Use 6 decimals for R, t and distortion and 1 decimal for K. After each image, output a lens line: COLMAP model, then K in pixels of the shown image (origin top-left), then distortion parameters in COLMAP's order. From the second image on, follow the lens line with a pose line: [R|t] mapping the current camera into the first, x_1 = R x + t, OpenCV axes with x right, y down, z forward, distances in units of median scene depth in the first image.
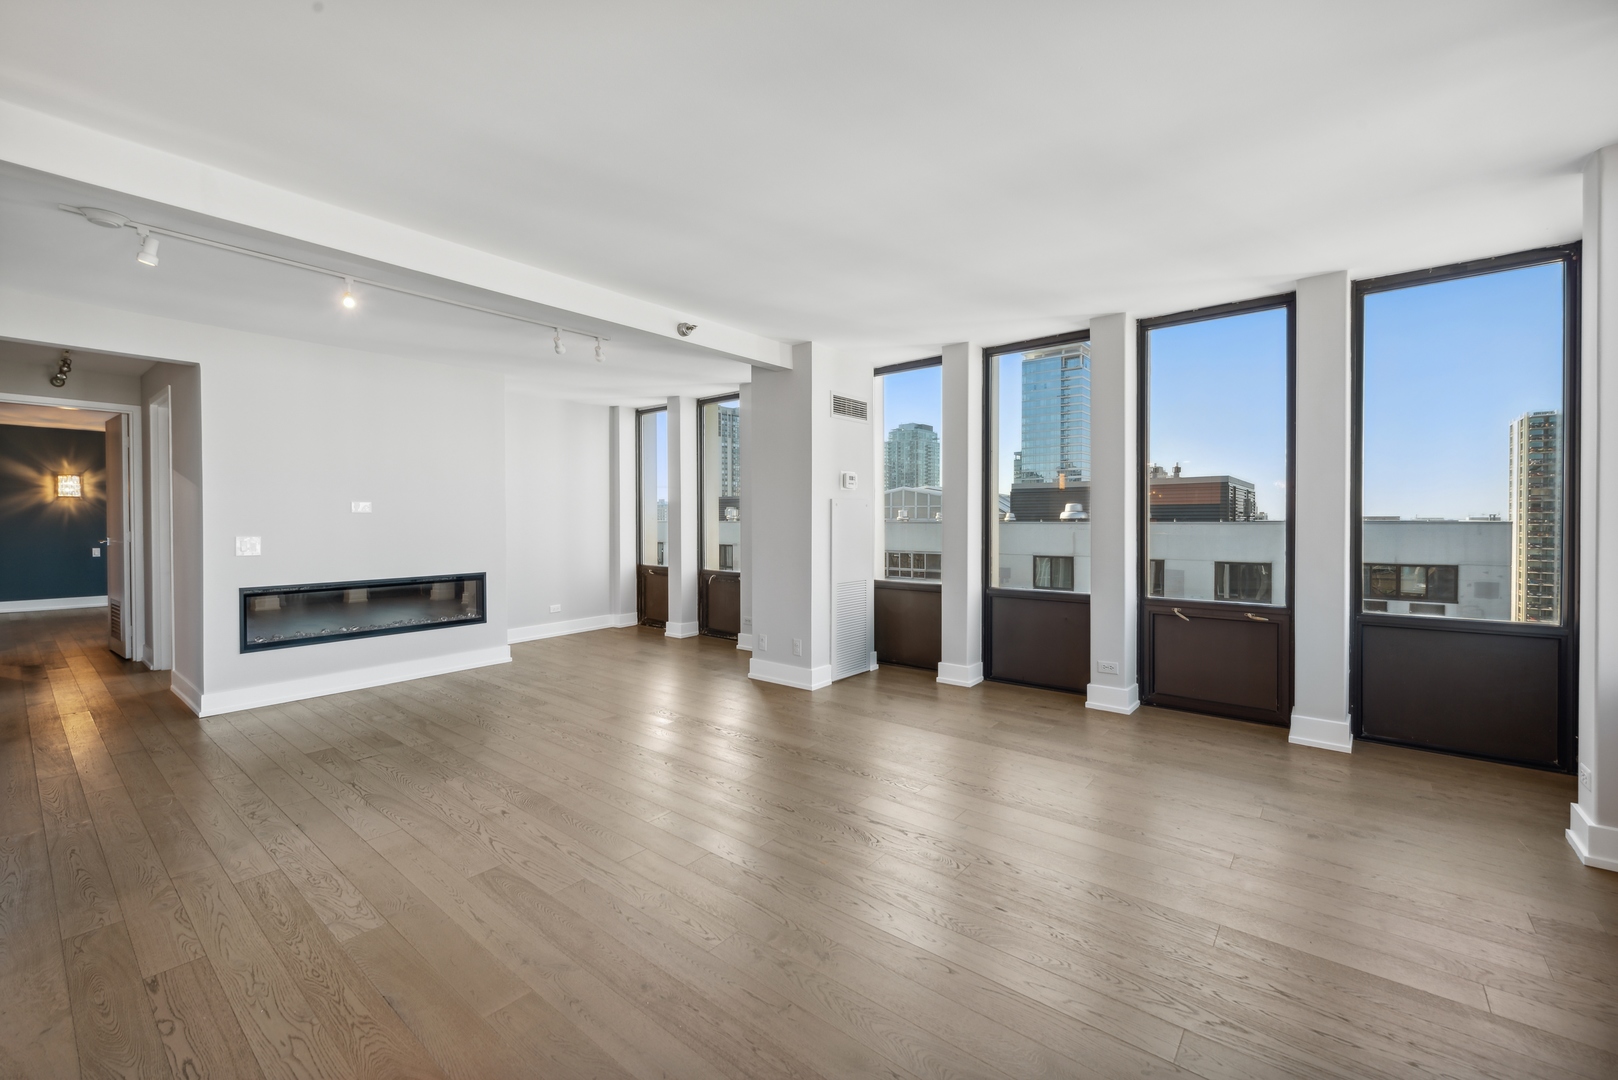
lens RADIAL K [[661.8, 0, 807.5], [0, 661.8, 526.2], [0, 0, 1]] dist [0.002162, -0.000061]
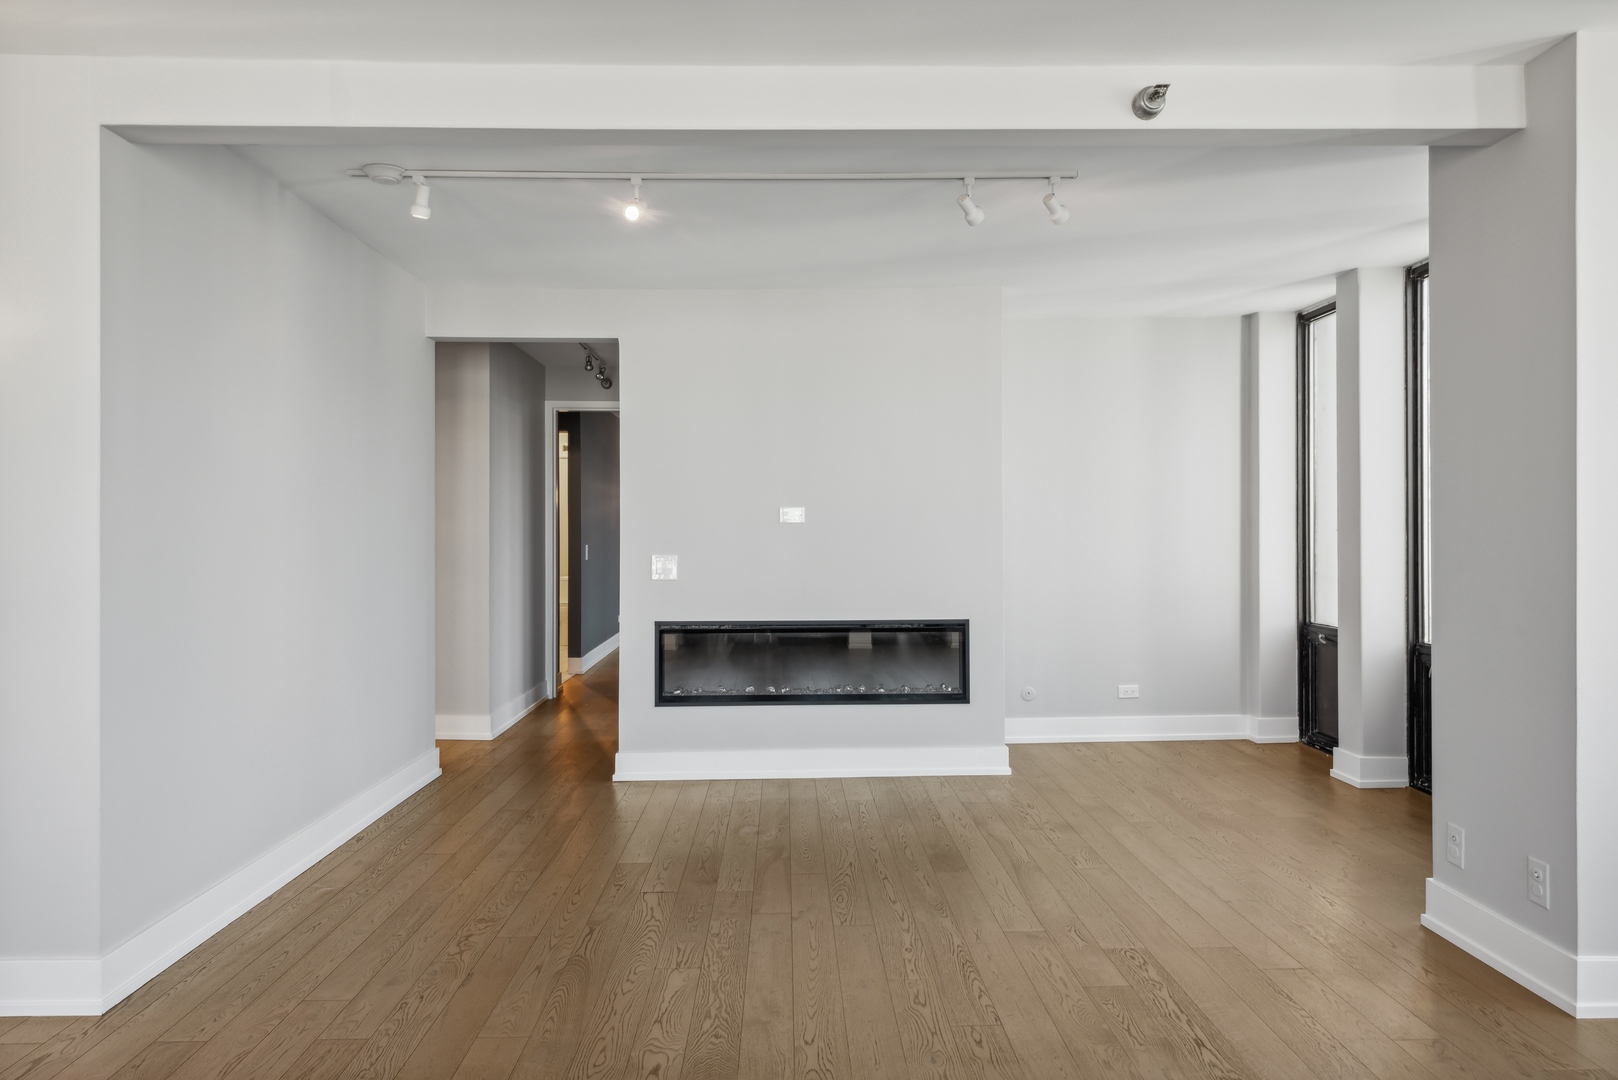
lens RADIAL K [[1037.9, 0, 805.9], [0, 1037.9, 529.5], [0, 0, 1]] dist [0.041823, -0.039539]
pose [[0.646228, -0.003180, -0.763138, 0.143044], [-0.006369, 0.999934, -0.009561, -0.002881], [0.763118, 0.011039, 0.646165, 0.271525]]
